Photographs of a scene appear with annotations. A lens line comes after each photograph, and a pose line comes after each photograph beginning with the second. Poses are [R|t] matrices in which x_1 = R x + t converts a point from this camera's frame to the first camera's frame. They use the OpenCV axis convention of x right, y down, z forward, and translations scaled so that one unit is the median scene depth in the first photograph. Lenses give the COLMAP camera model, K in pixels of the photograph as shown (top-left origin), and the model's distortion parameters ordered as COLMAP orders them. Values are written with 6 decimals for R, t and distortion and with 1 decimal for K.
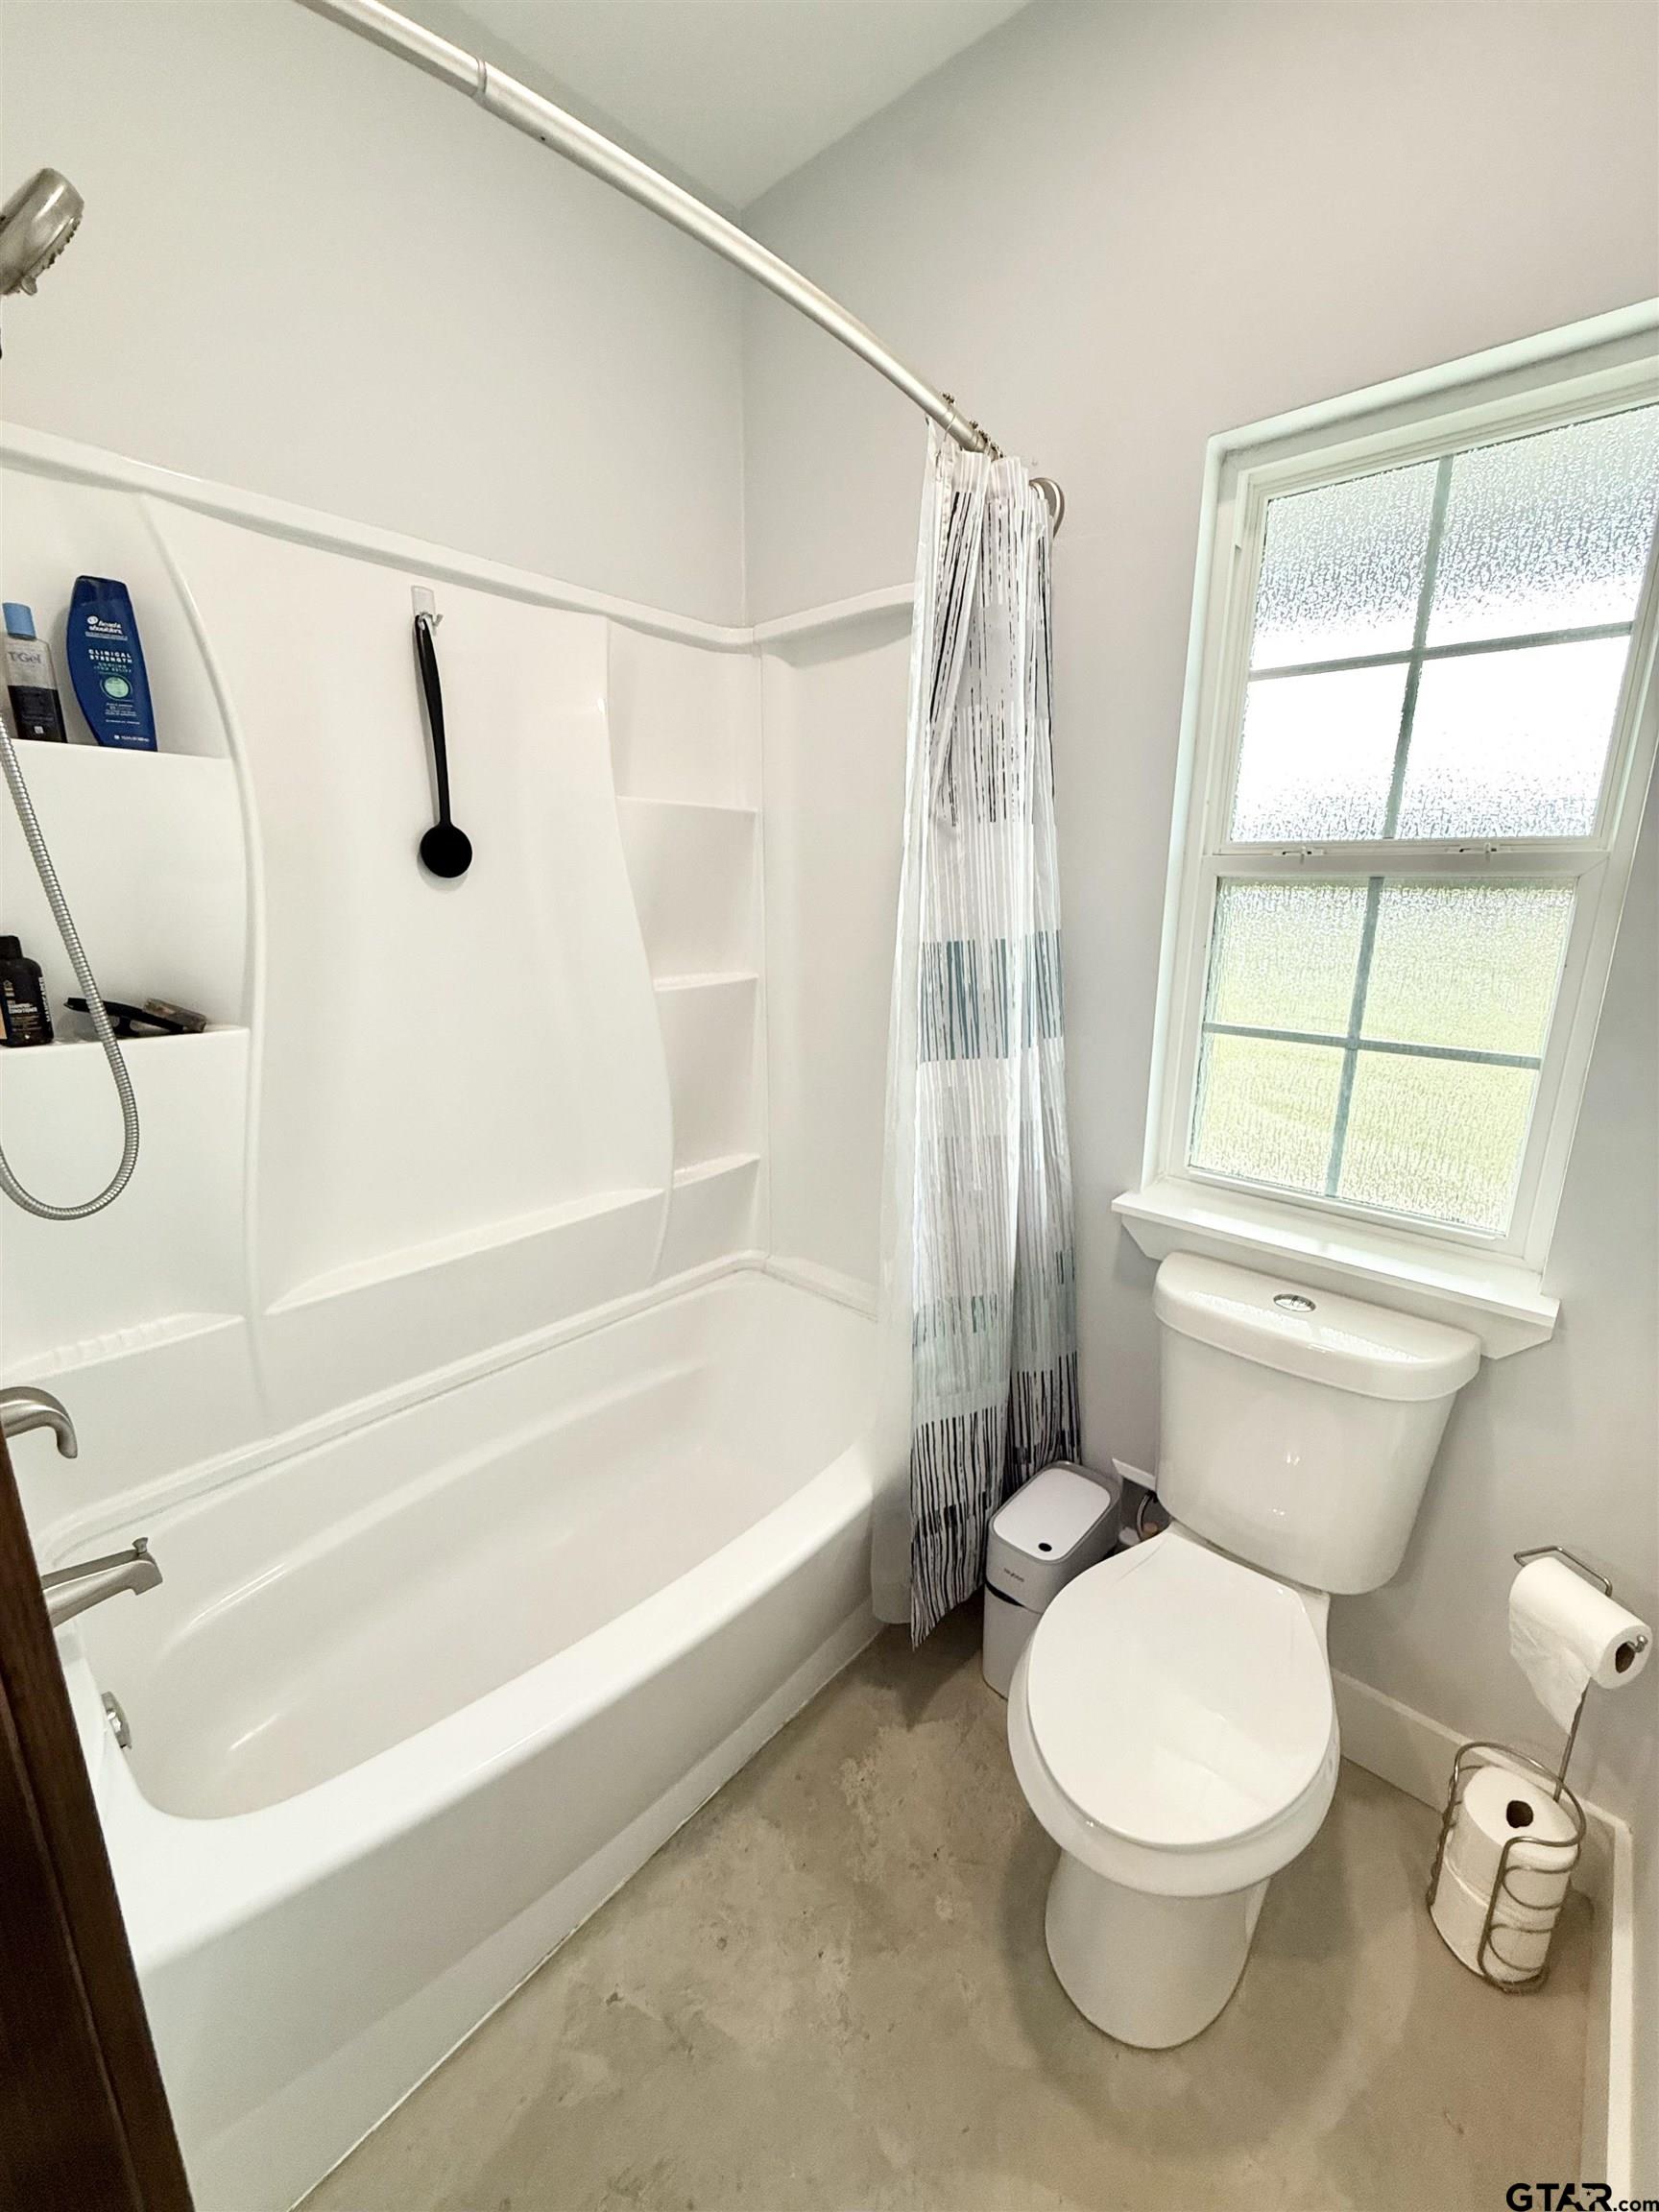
lens RADIAL K [[884.1, 0, 836.4], [0, 884.1, 1097.4], [0, 0, 1]] dist [0.000947, -0.000560]
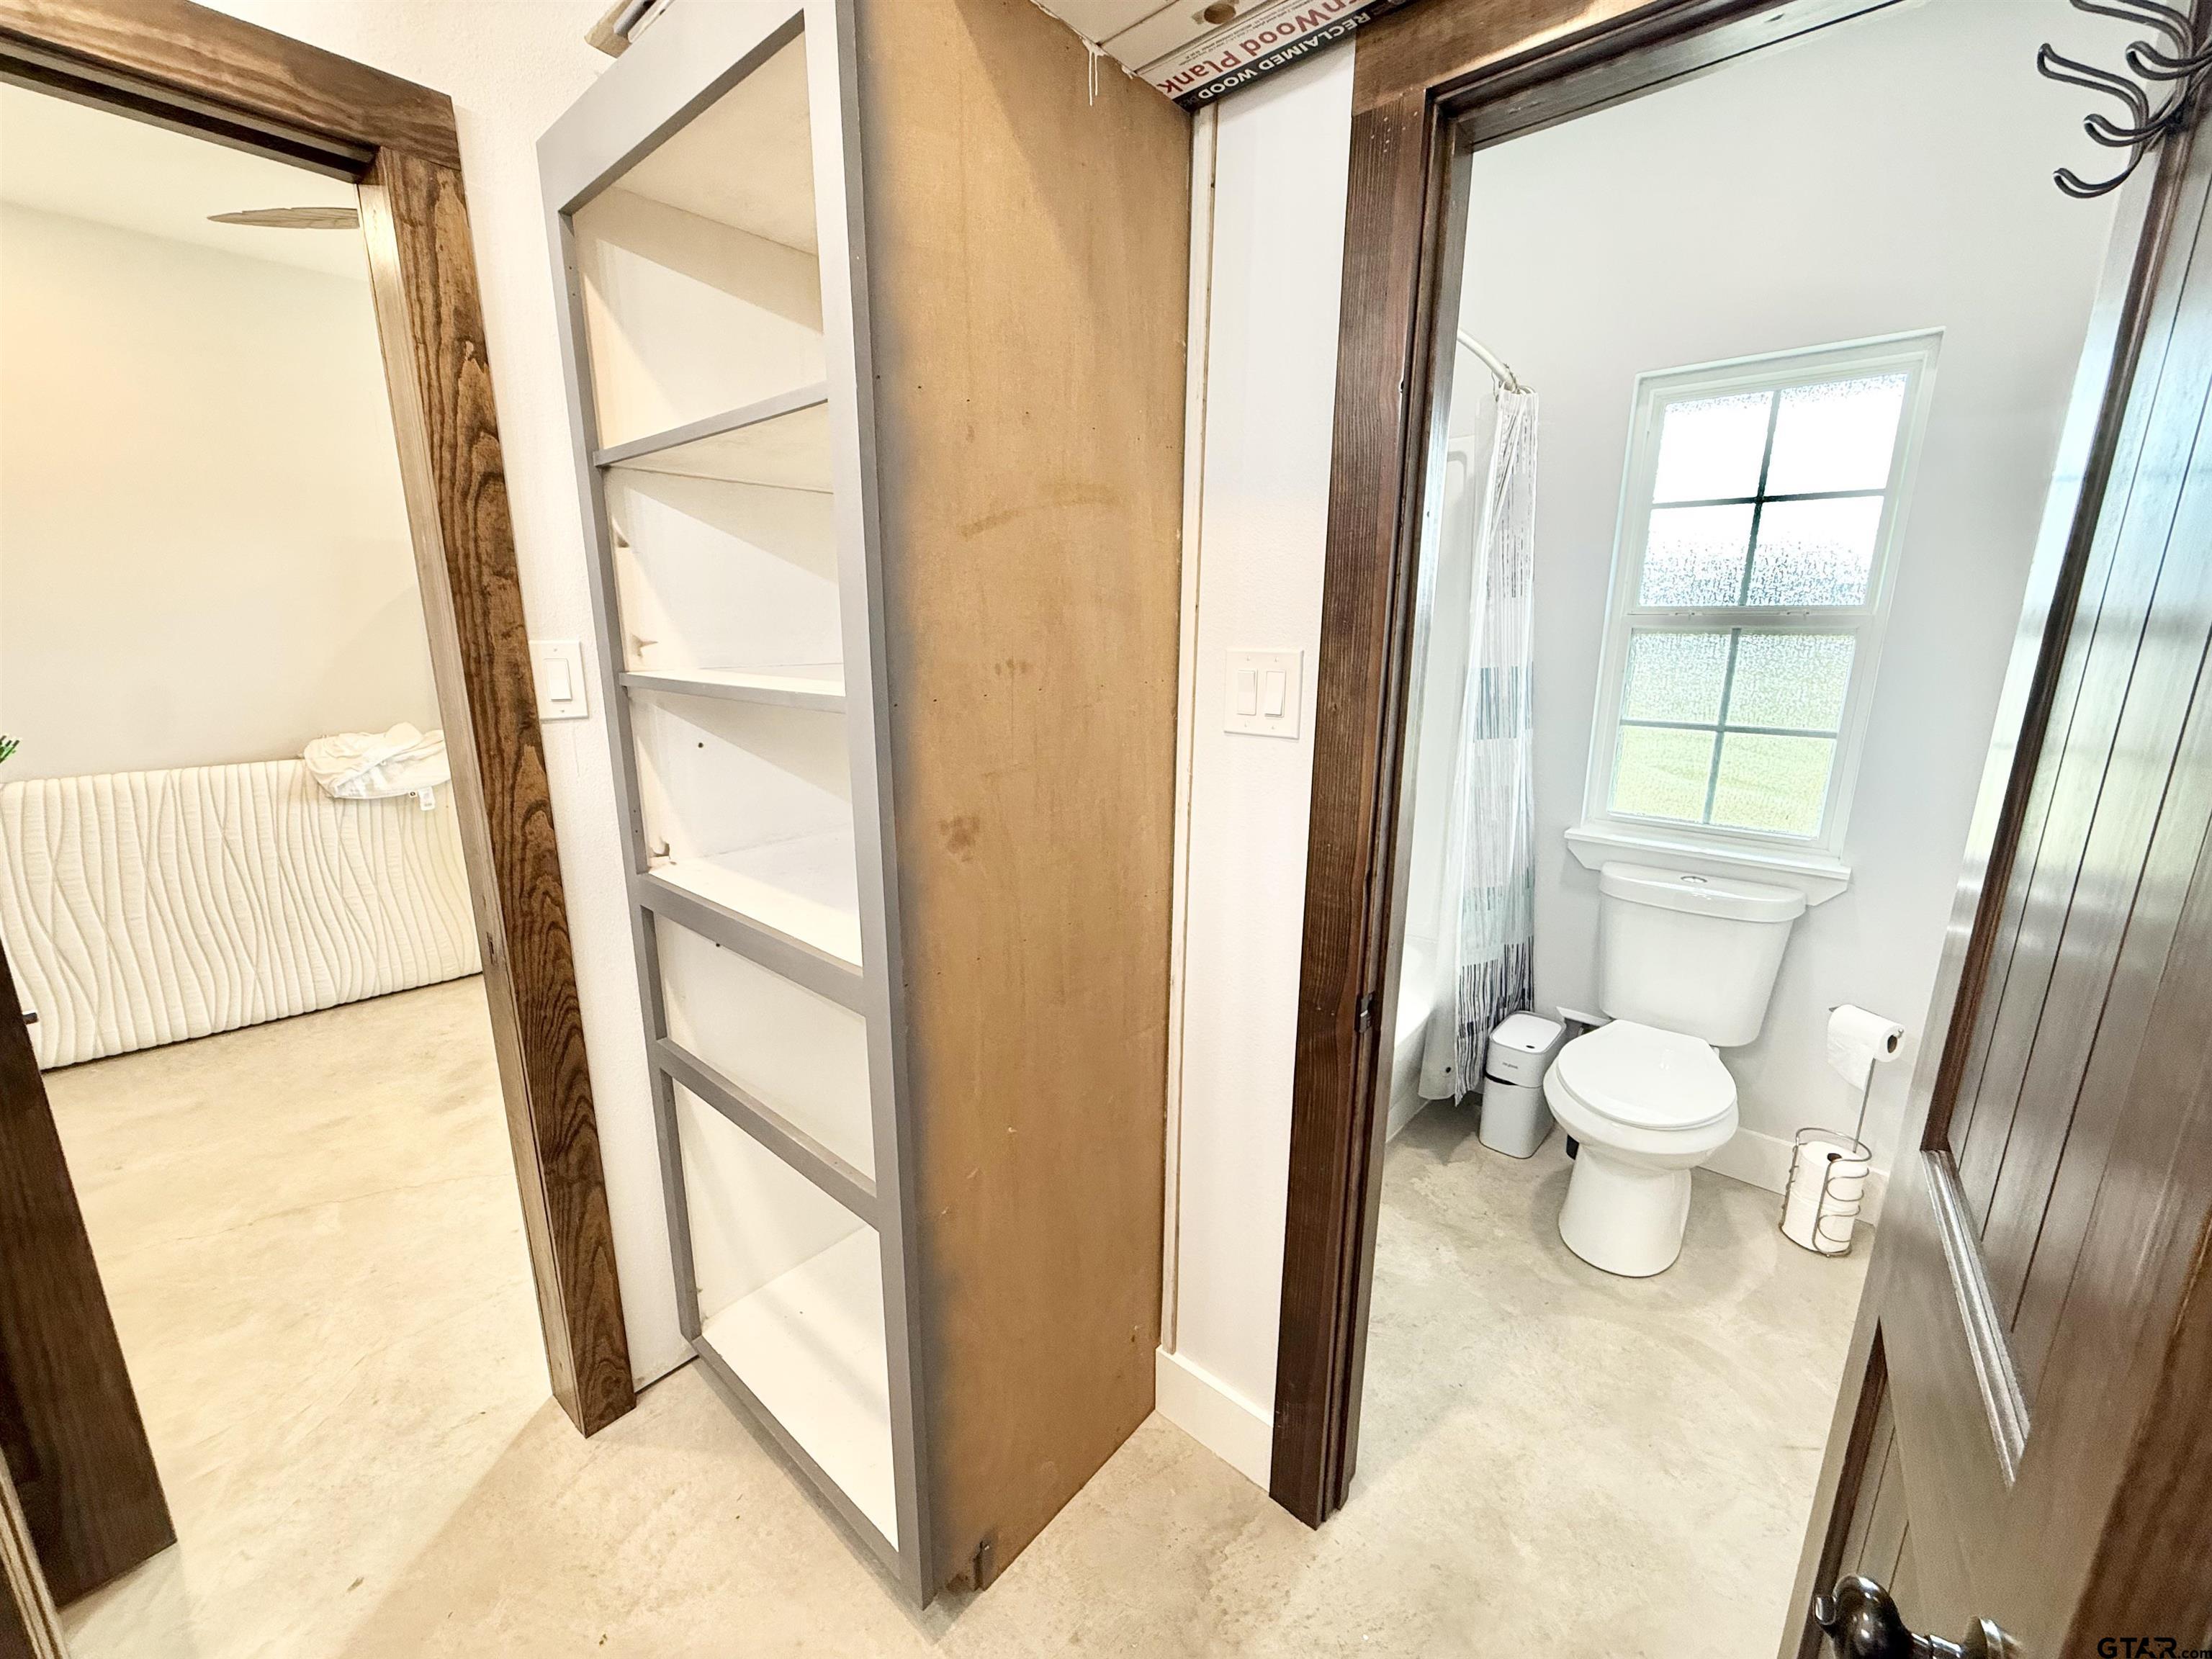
lens RADIAL K [[884.1, 0, 1106.8], [0, 884.1, 826.9], [0, 0, 1]] dist [0.000947, -0.000560]
pose [[0.999884, -0.008075, 0.012914, -0.603219], [0.008244, 0.999881, -0.013062, 0.138927], [-0.012807, 0.013167, 0.999831, -0.653283]]
